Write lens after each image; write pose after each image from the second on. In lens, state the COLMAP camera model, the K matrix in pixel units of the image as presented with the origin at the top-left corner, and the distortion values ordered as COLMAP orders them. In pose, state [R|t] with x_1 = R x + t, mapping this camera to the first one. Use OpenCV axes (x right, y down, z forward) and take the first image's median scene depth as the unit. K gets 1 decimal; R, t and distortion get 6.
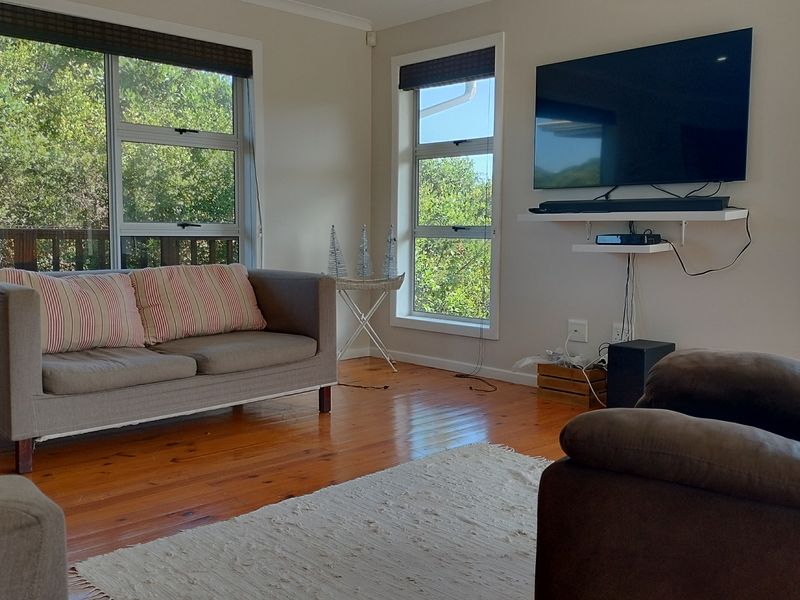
lens RADIAL K [[789.7, 0, 400.0], [0, 789.7, 300.0], [0, 0, 1]] dist [0.141955, -0.252189]
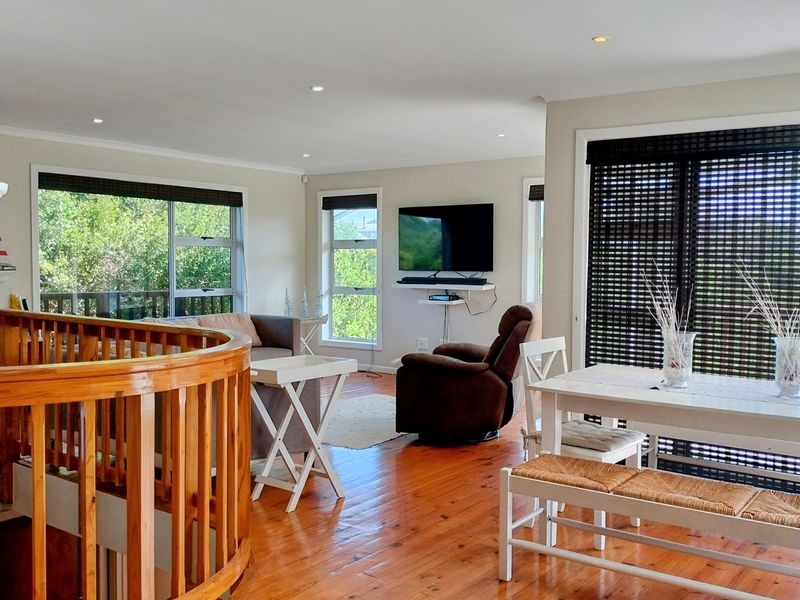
lens RADIAL K [[789.7, 0, 400.0], [0, 789.7, 300.0], [0, 0, 1]] dist [0.141955, -0.252189]
pose [[0.987393, -0.012154, 0.157822, -0.112421], [0.018787, 0.998999, -0.040606, 0.008008], [-0.157171, 0.043059, 0.986632, -0.754150]]
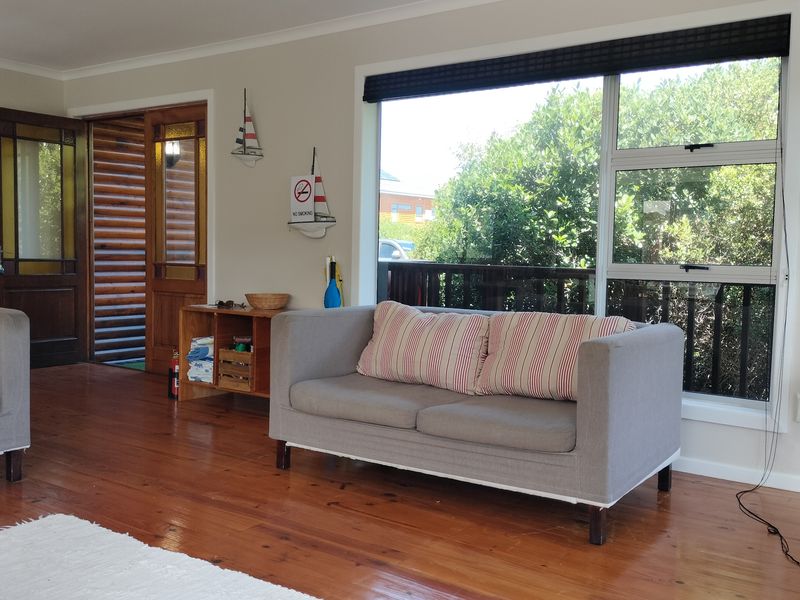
lens RADIAL K [[821.1, 0, 400.0], [0, 821.1, 300.0], [0, 0, 1]] dist [0.085105, -0.021798]
pose [[0.161024, 0.069630, -0.984491, 0.839760], [-0.099103, 0.993607, 0.054065, -0.134268], [0.981962, 0.088861, 0.166895, 1.016328]]
